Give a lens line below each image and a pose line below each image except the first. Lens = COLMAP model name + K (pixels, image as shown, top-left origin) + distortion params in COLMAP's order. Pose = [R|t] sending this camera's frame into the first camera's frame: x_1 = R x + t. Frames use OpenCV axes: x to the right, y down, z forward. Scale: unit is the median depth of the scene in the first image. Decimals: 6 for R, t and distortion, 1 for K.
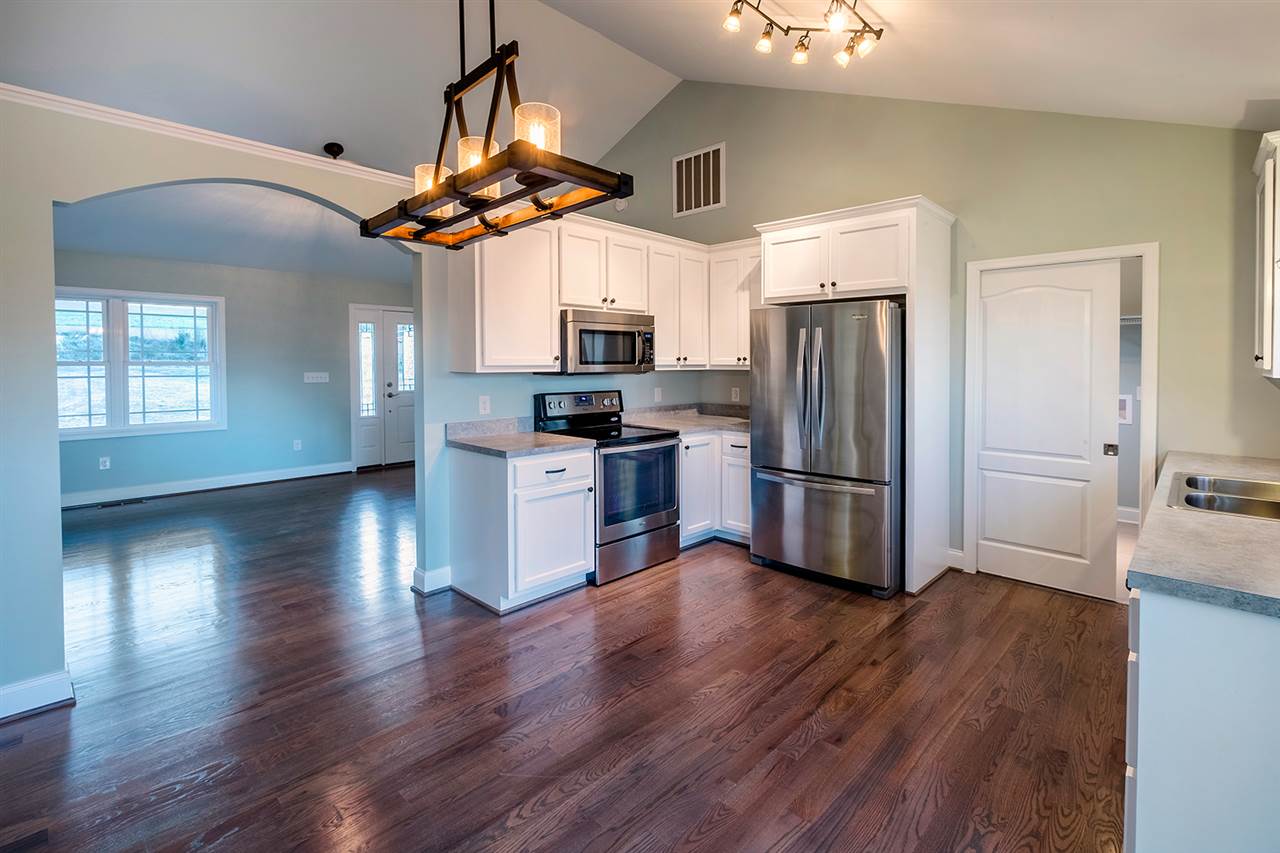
lens RADIAL K [[552.9, 0, 638.3], [0, 552.9, 374.2], [0, 0, 1]] dist [-0.000813, -0.000250]
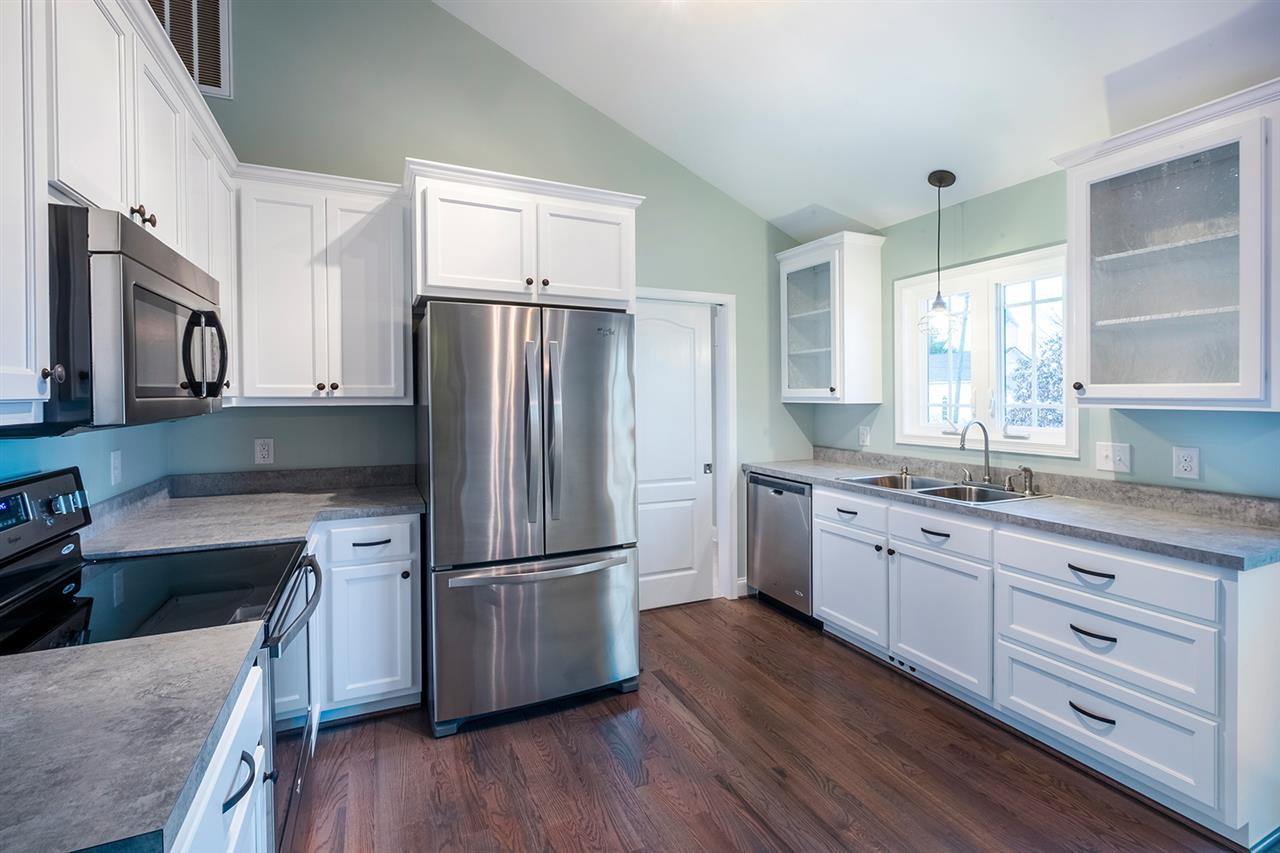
lens RADIAL K [[583.3, 0, 643.7], [0, 583.3, 396.4], [0, 0, 1]] dist [-0.000504, -0.000331]
pose [[0.387999, -0.004148, 0.921650, -0.301341], [0.020045, 0.999791, -0.003939, -0.011081], [-0.921442, 0.020003, 0.388002, 0.615702]]
